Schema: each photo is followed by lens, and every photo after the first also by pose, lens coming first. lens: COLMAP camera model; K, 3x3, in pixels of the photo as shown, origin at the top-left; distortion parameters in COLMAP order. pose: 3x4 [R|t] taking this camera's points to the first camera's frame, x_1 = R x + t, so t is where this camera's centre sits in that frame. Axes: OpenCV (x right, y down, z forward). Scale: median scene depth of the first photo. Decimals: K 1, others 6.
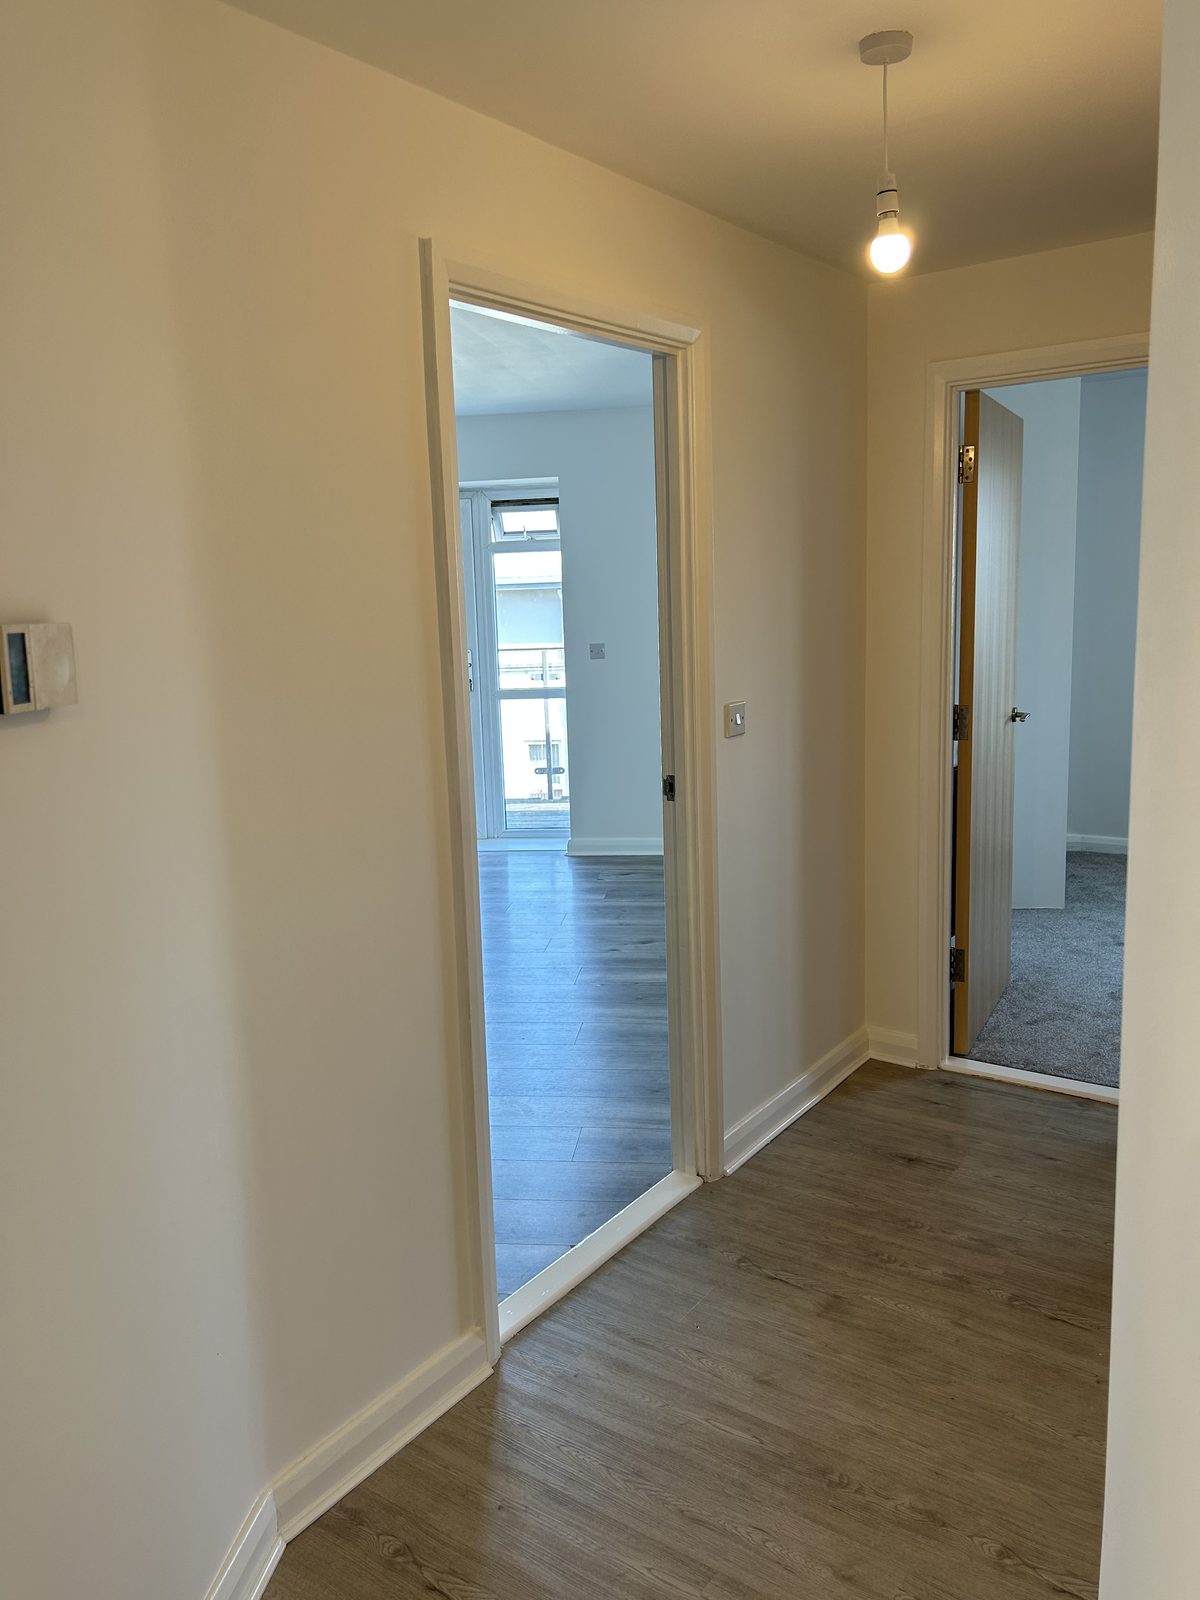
lens RADIAL K [[1212.9, 0, 604.4], [0, 1212.9, 791.7], [0, 0, 1]] dist [0.029579, -0.044442]
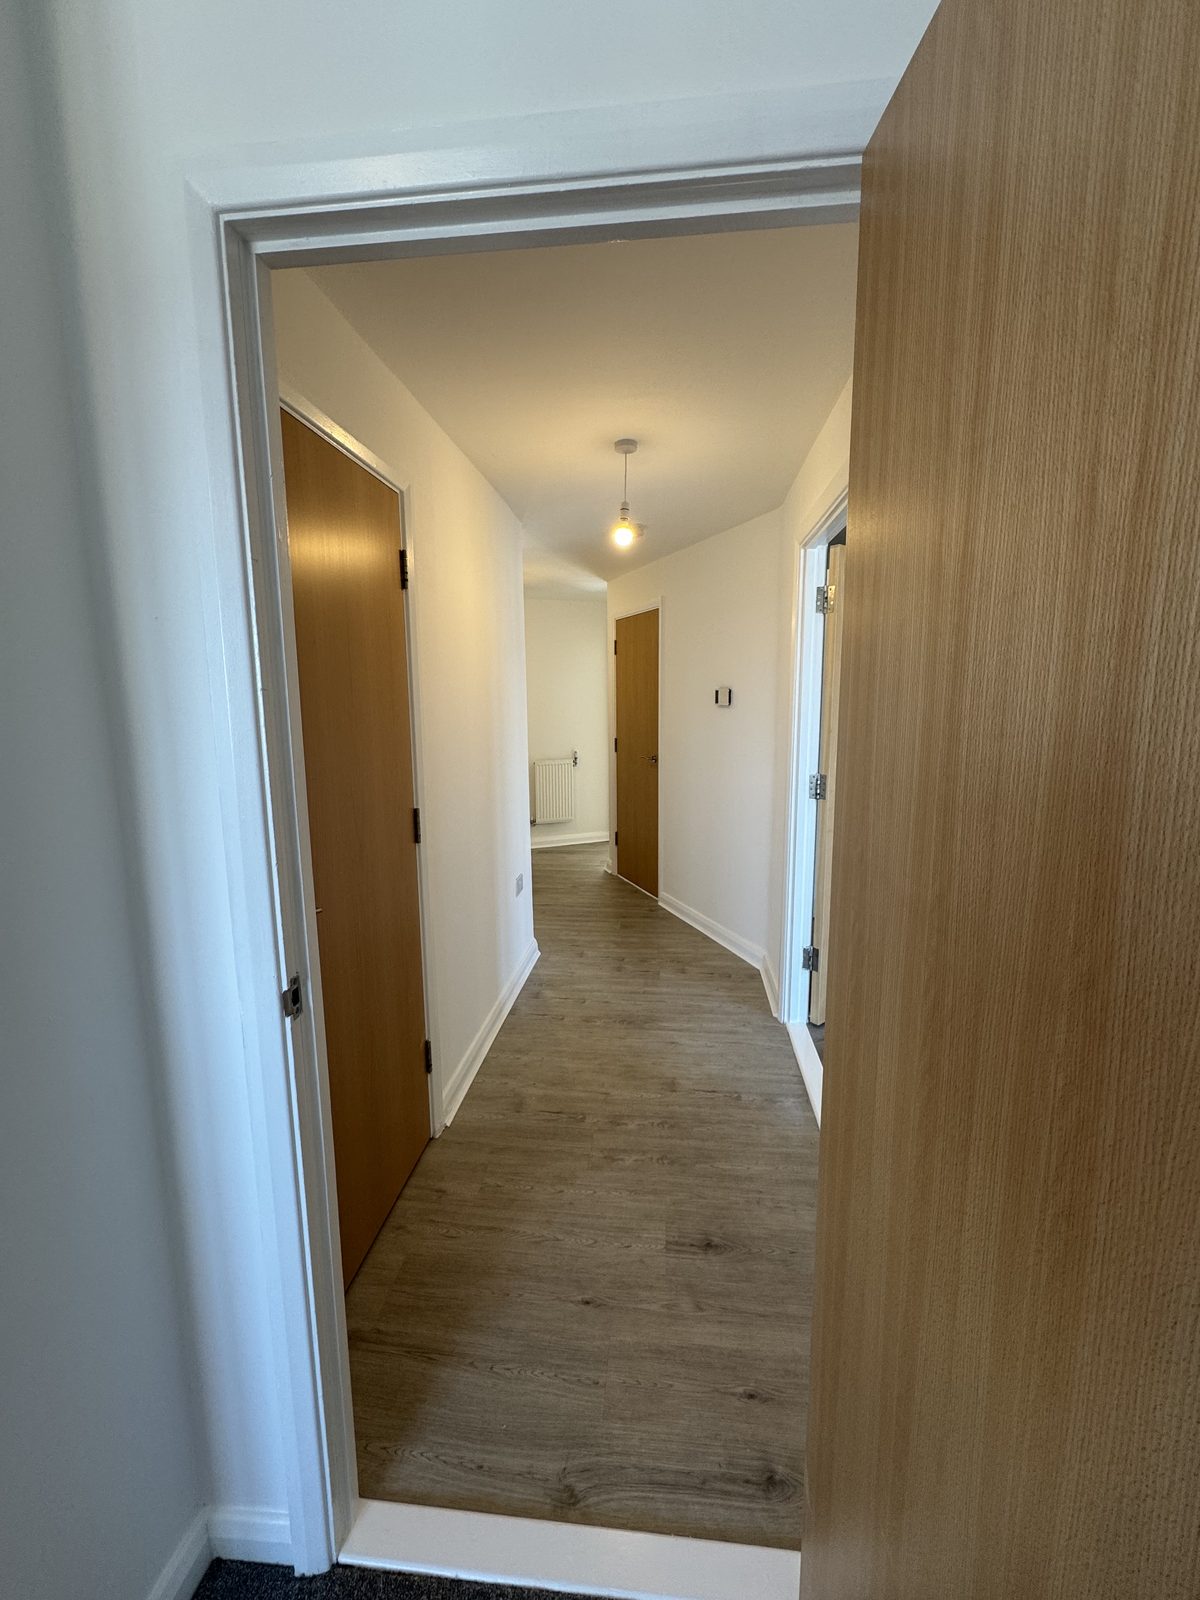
lens RADIAL K [[652.4, 0, 607.5], [0, 652.4, 792.7], [0, 0, 1]] dist [-0.009481, 0.000351]
pose [[-0.873119, 0.122423, -0.471885, 0.635264], [-0.029277, 0.953041, 0.301423, -0.264093], [0.486627, 0.276993, -0.828534, 1.541409]]
